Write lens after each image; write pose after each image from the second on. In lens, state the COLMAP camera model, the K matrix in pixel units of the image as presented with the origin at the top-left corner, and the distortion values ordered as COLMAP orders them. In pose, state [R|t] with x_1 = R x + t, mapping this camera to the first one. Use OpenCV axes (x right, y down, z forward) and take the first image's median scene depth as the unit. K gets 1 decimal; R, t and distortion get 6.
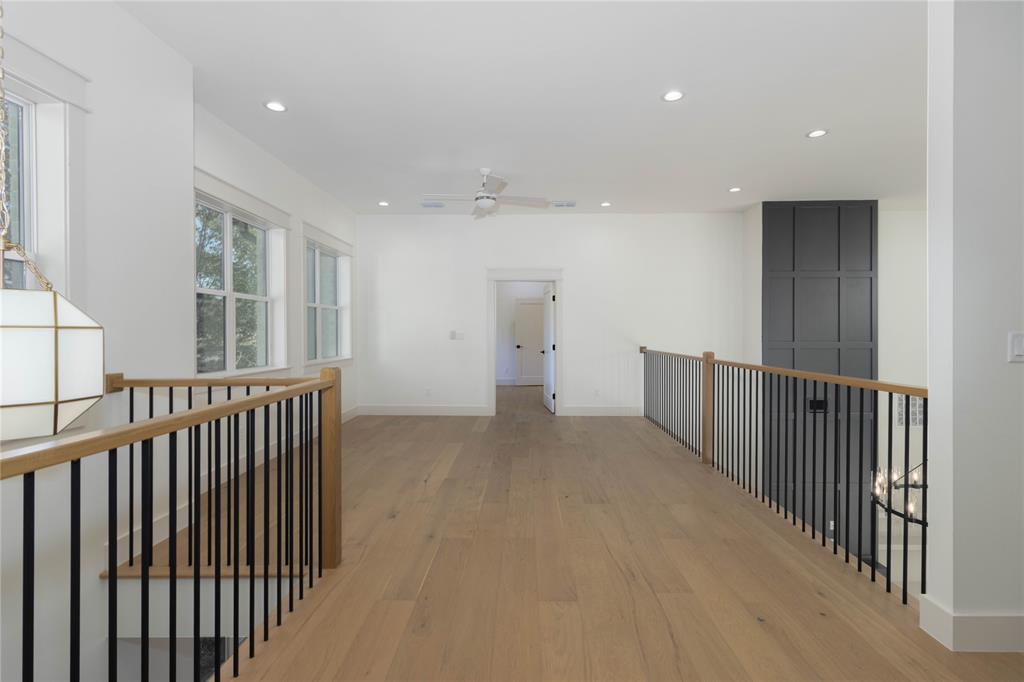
lens RADIAL K [[479.0, 0, 513.7], [0, 479.0, 332.8], [0, 0, 1]] dist [0.001727, 0.000094]
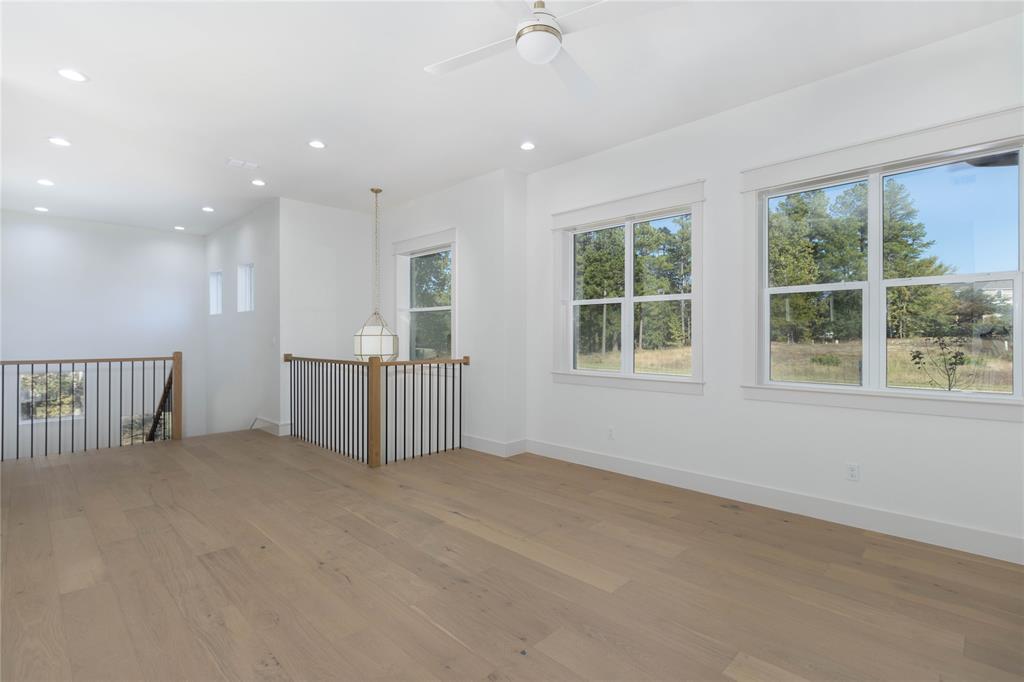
lens RADIAL K [[479.0, 0, 513.7], [0, 479.0, 332.8], [0, 0, 1]] dist [0.001727, 0.000094]
pose [[-0.680446, -0.014490, -0.732655, 0.411575], [-0.007823, 0.999891, -0.012510, 0.002068], [0.732757, -0.002781, -0.680485, 1.839572]]
